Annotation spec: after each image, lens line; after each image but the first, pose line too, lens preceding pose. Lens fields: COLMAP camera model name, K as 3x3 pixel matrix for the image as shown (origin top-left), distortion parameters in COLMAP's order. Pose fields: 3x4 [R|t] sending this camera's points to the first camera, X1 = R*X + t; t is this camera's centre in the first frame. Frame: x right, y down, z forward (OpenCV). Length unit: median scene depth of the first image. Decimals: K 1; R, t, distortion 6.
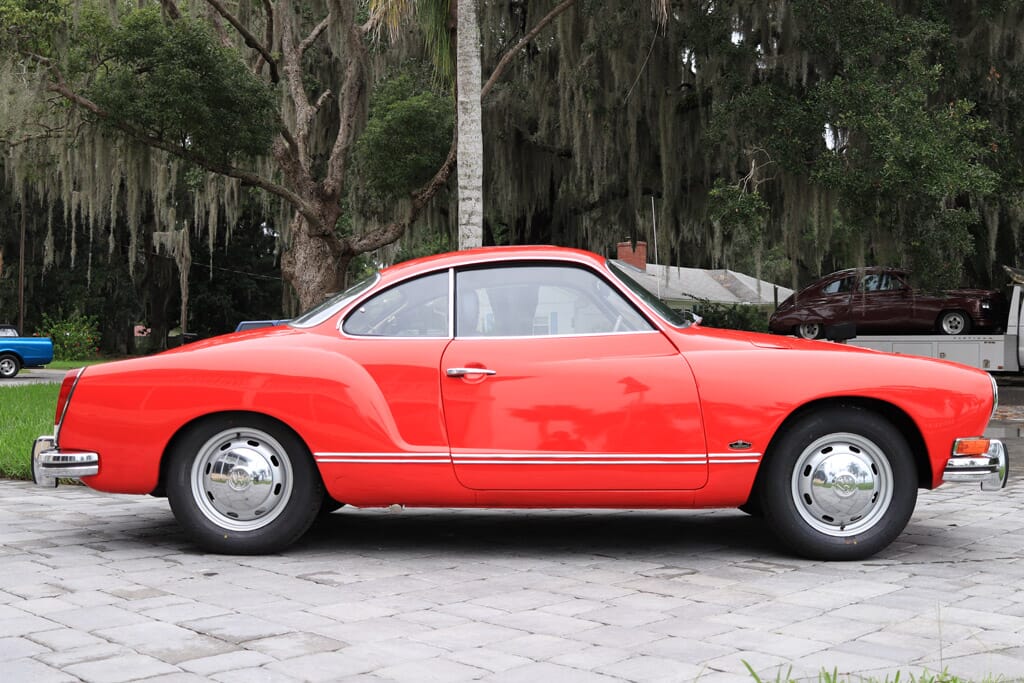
lens RADIAL K [[1155.8, 0, 512.0], [0, 1155.8, 341.5], [0, 0, 1]] dist [-0.075650, 0.013586]
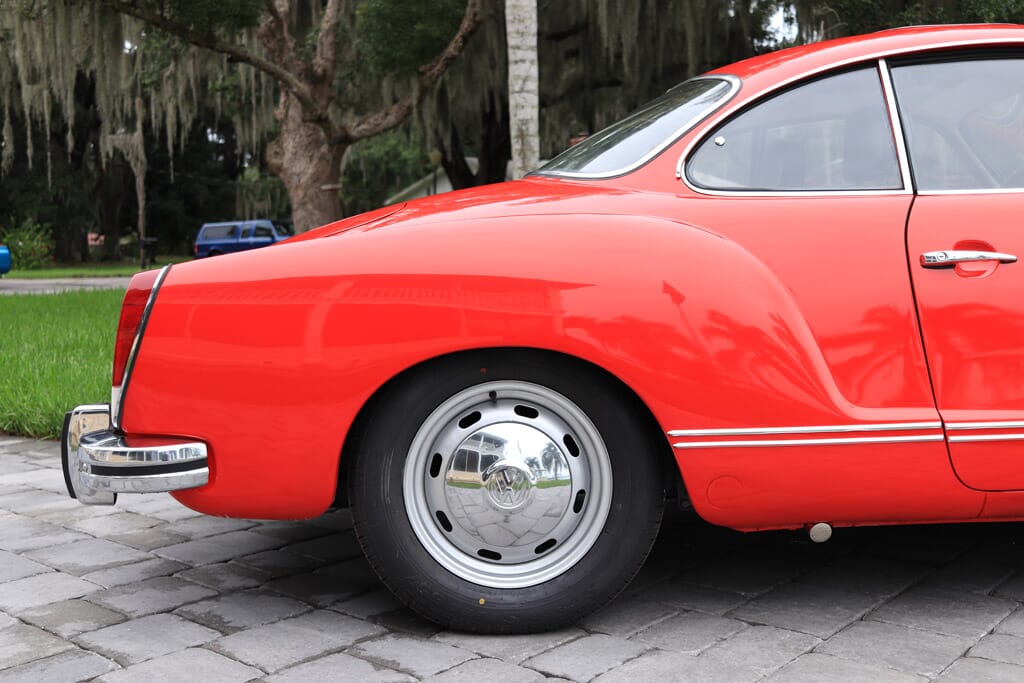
lens RADIAL K [[1097.5, 0, 512.0], [0, 1097.5, 341.5], [0, 0, 1]] dist [-0.080153, 0.035640]
pose [[0.998118, -0.027975, 0.054571, -0.076247], [0.022824, 0.995421, 0.092824, 0.004238], [-0.056917, -0.091404, 0.994186, 0.158530]]
